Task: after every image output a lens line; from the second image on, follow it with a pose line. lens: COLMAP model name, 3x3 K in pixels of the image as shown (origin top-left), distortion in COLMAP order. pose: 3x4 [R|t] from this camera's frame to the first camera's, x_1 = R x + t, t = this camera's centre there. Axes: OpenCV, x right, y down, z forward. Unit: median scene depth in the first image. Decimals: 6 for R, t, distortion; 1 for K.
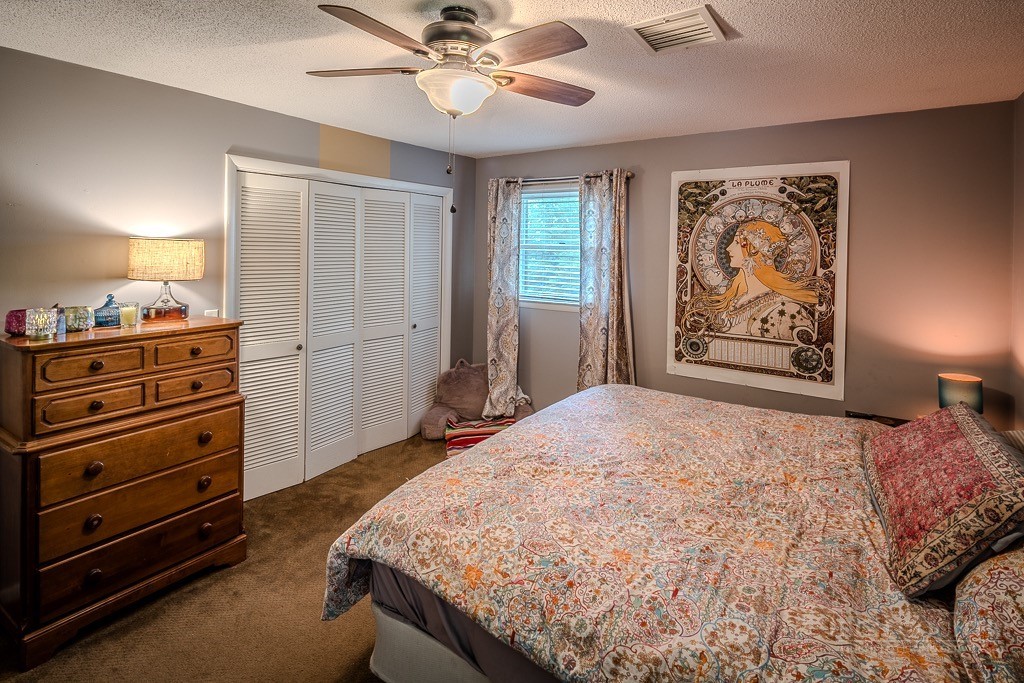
lens RADIAL K [[502.1, 0, 510.3], [0, 502.1, 326.2], [0, 0, 1]] dist [-0.000991, -0.000310]
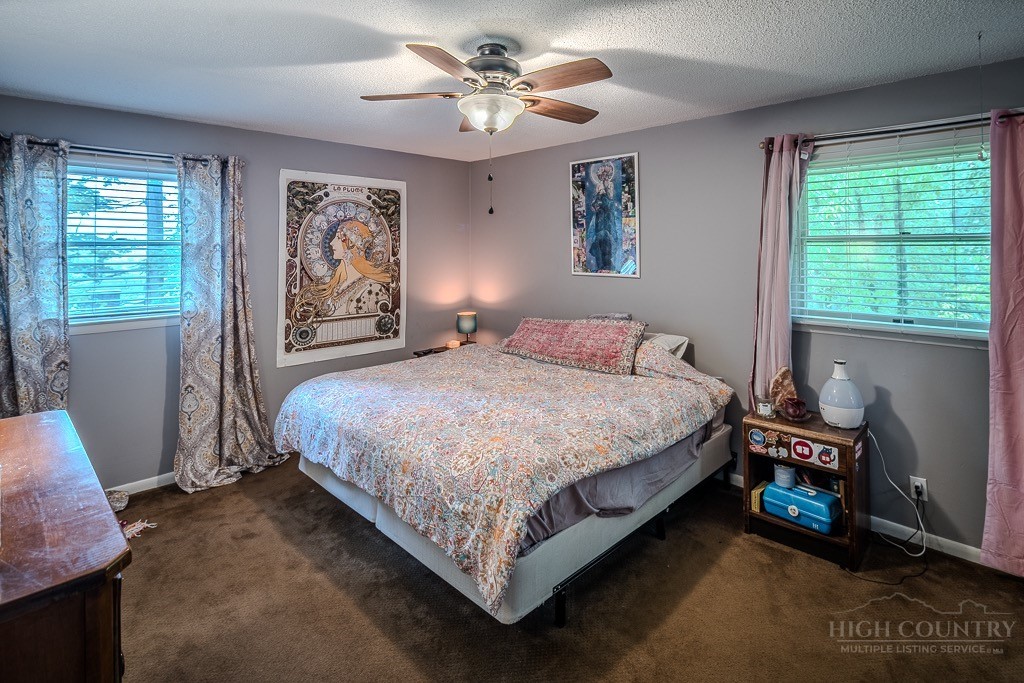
lens RADIAL K [[507.7, 0, 512.0], [0, 507.7, 341.5], [0, 0, 1]] dist [0.000190, 0.000043]
pose [[0.195620, -0.197324, 0.960623, -0.665773], [0.159359, 0.972925, 0.167399, -0.063091], [-0.967645, 0.120337, 0.221769, 0.360162]]
